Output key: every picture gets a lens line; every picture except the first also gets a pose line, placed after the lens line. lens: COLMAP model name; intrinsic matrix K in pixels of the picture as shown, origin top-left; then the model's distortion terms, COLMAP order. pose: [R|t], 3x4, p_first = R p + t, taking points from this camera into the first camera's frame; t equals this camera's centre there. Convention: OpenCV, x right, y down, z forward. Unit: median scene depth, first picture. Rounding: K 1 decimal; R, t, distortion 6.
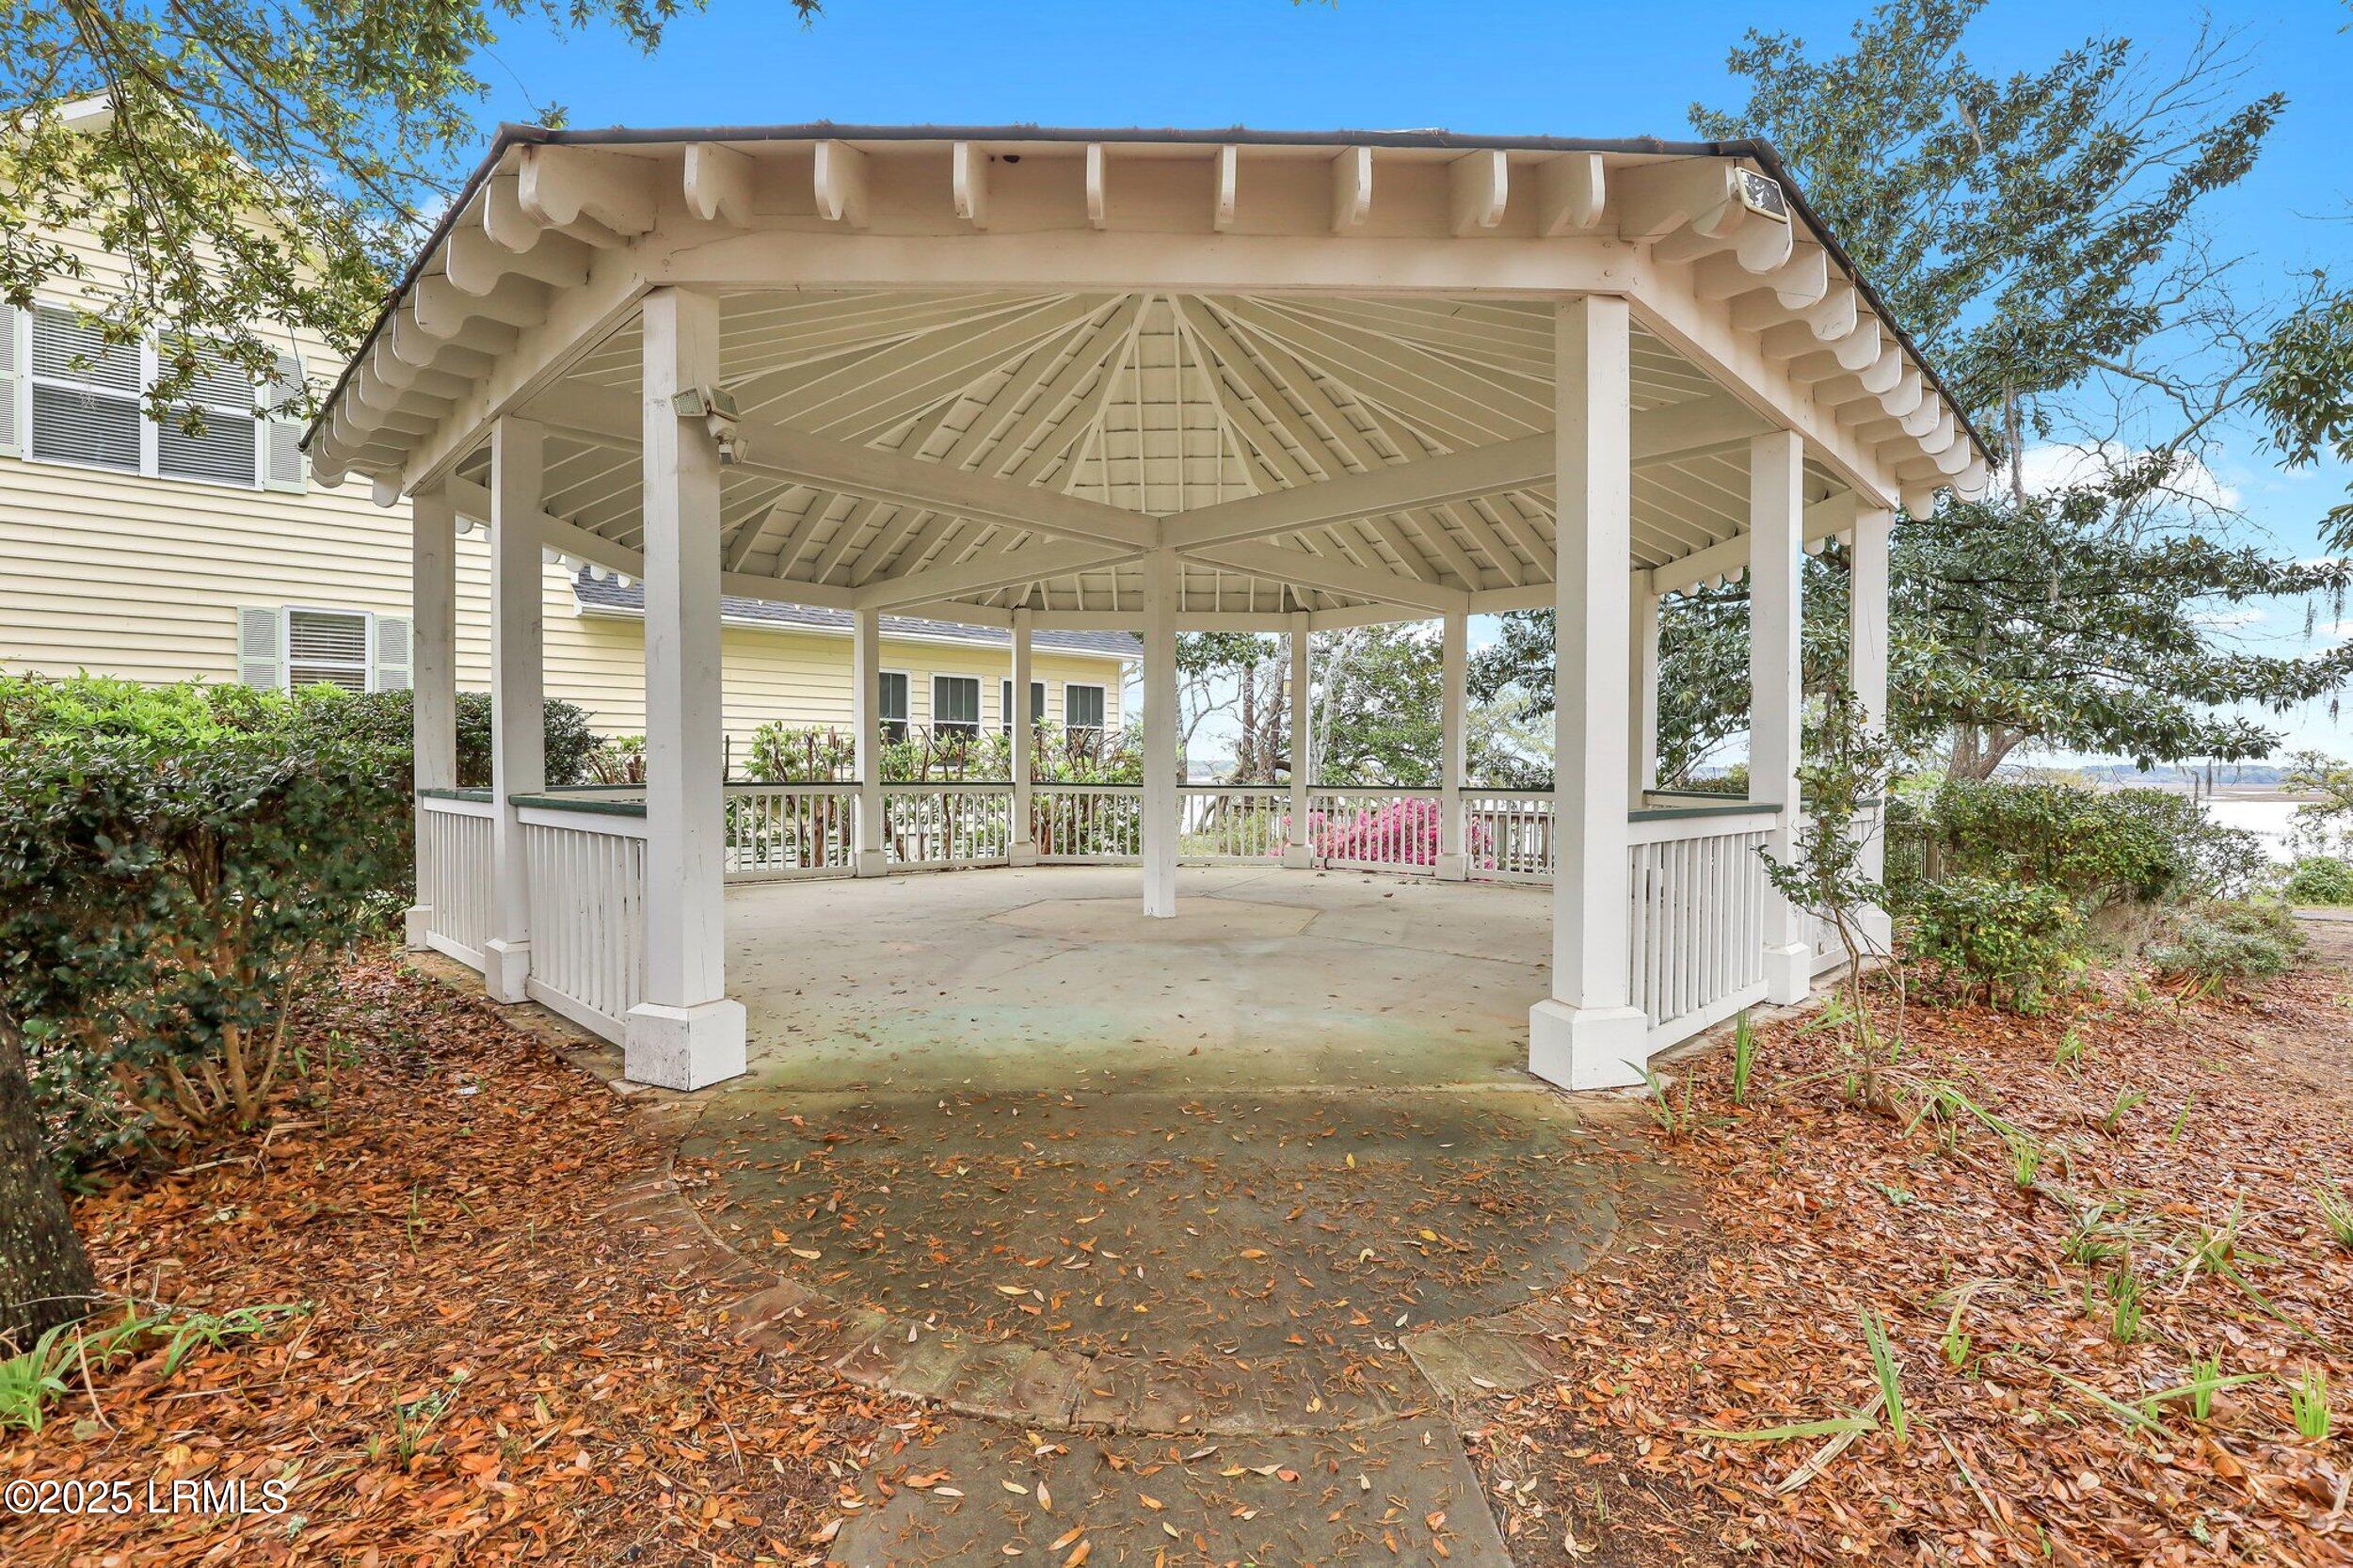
lens RADIAL K [[1113.0, 0, 1143.3], [0, 1113.0, 782.9], [0, 0, 1]] dist [-0.000245, 0.000008]
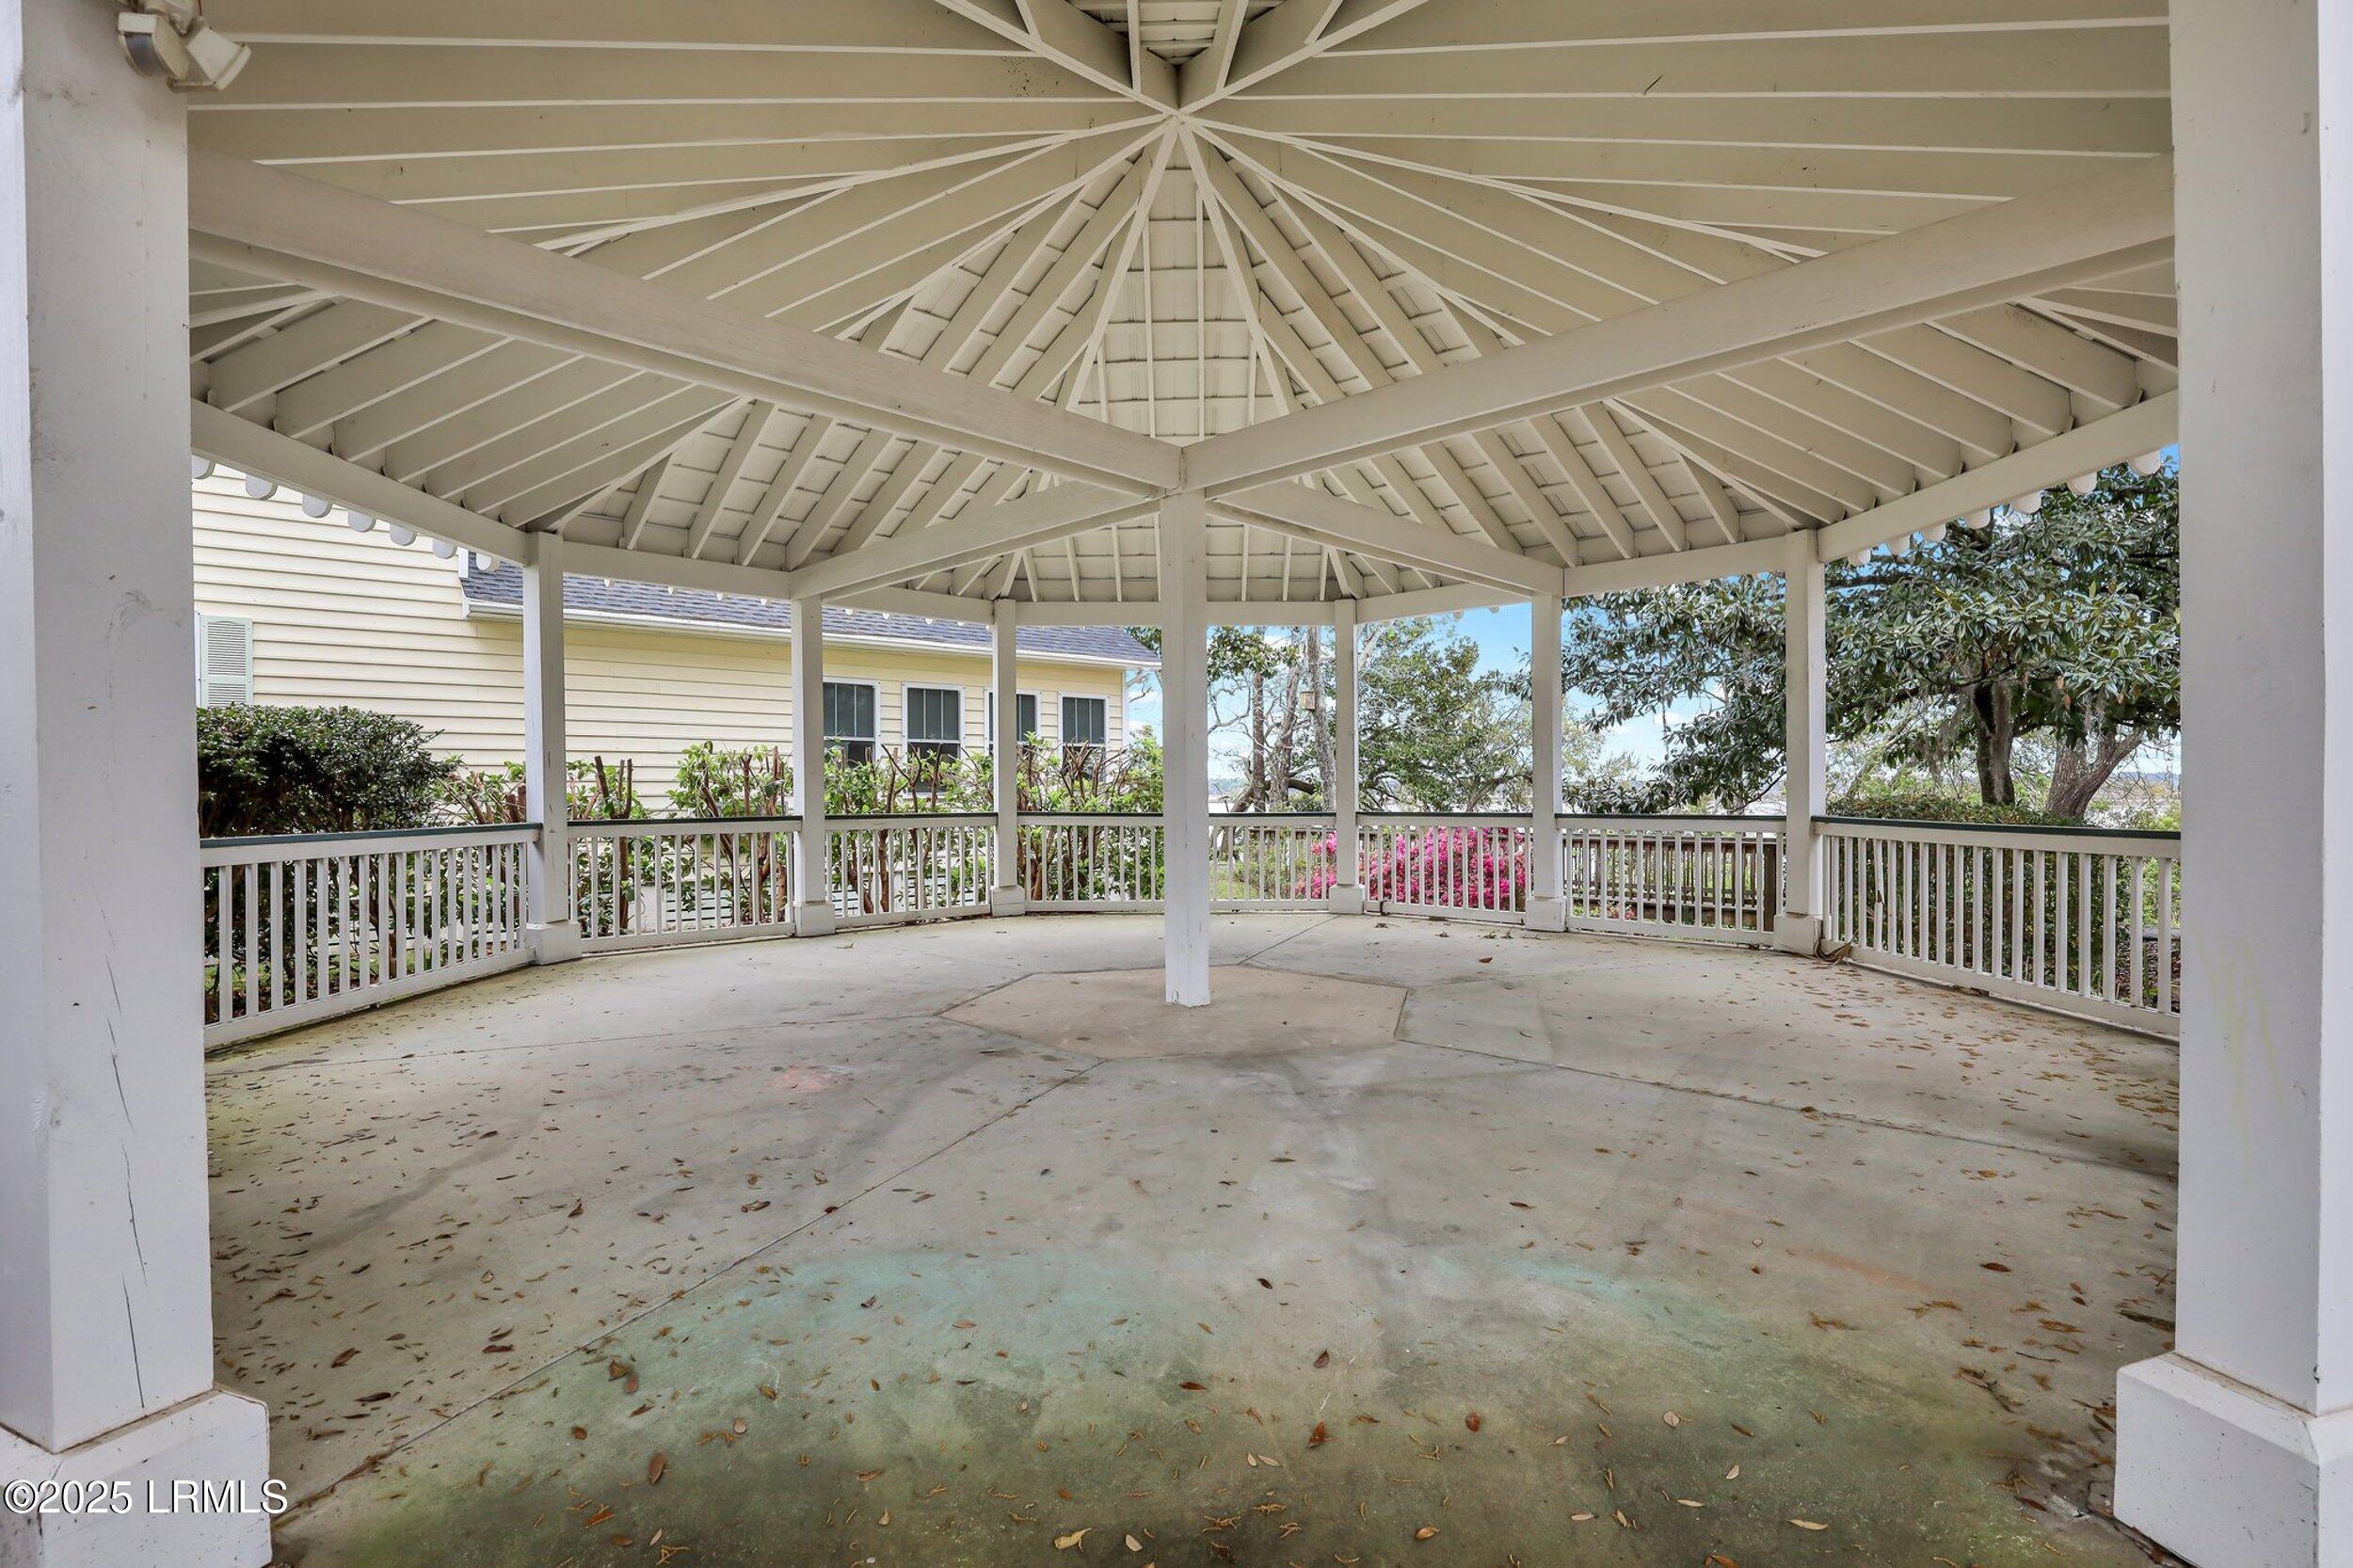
lens RADIAL K [[1112.0, 0, 1178.1], [0, 1112.0, 774.2], [0, 0, 1]] dist [-0.016076, -0.000036]
pose [[0.999465, -0.012187, 0.030355, -0.007130], [0.012930, 0.999619, -0.024391, -0.006639], [-0.030047, 0.024771, 0.999242, 0.169252]]
